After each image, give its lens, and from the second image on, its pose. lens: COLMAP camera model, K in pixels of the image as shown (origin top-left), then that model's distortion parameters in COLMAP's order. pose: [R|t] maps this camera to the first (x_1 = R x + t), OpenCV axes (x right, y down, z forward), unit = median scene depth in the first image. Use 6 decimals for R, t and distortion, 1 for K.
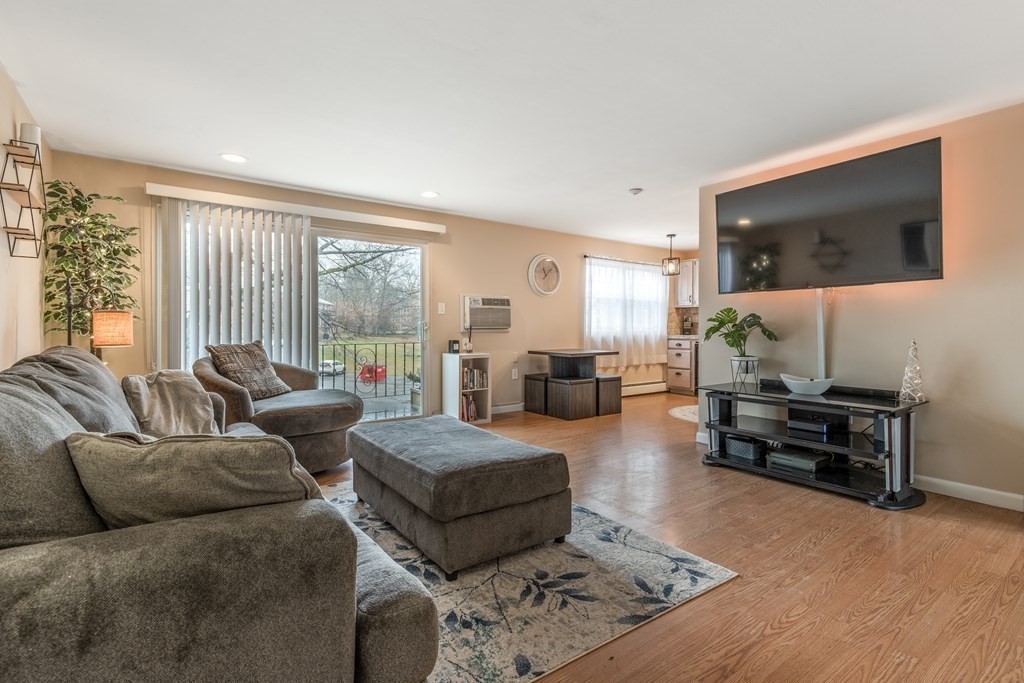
lens RADIAL K [[484.5, 0, 513.2], [0, 484.5, 327.0], [0, 0, 1]] dist [0.007716, -0.000794]
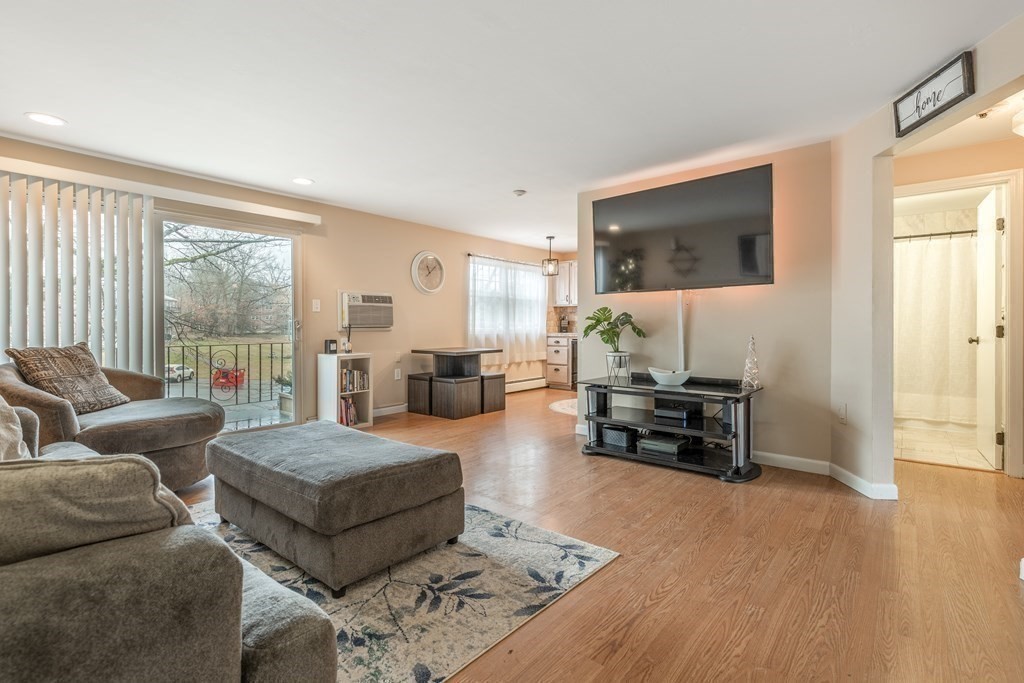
lens RADIAL K [[487.1, 0, 513.4], [0, 487.1, 326.4], [0, 0, 1]] dist [0.009621, -0.000666]
pose [[0.969497, -0.002845, 0.245088, -0.024413], [0.002370, 0.999995, 0.002232, 0.000457], [-0.245093, -0.001583, 0.969498, 0.006823]]
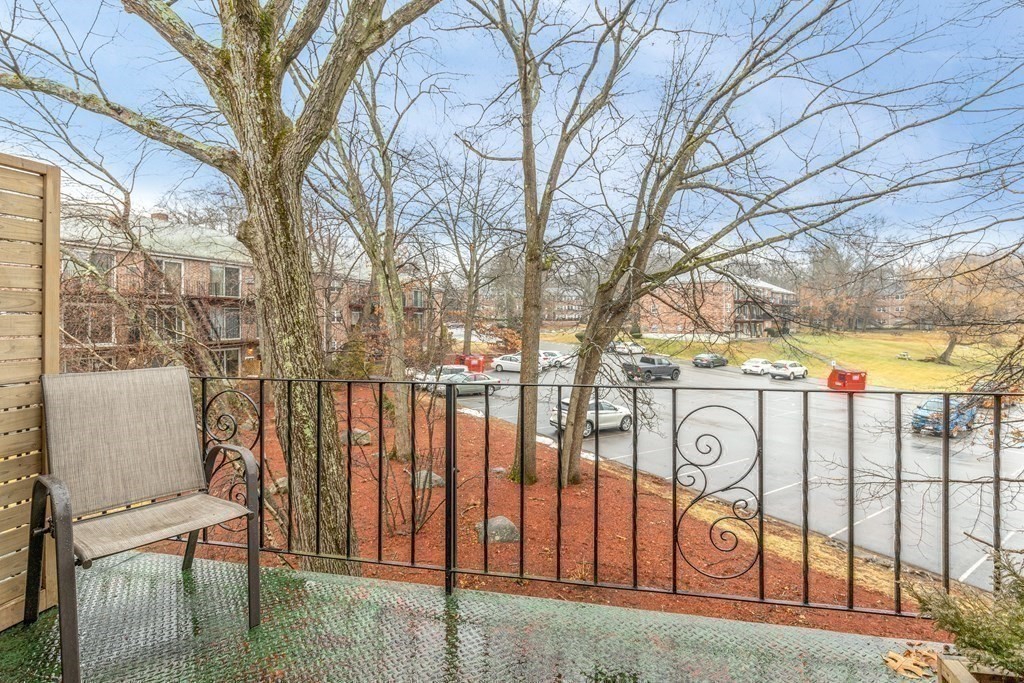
lens RADIAL K [[503.5, 0, 509.7], [0, 503.5, 319.7], [0, 0, 1]] dist [-0.001443, -0.000342]
pose [[0.640093, -0.005920, -0.768275, -0.437294], [0.005080, 0.999981, -0.003473, 0.001745], [0.768281, -0.001680, 0.640111, 1.918963]]
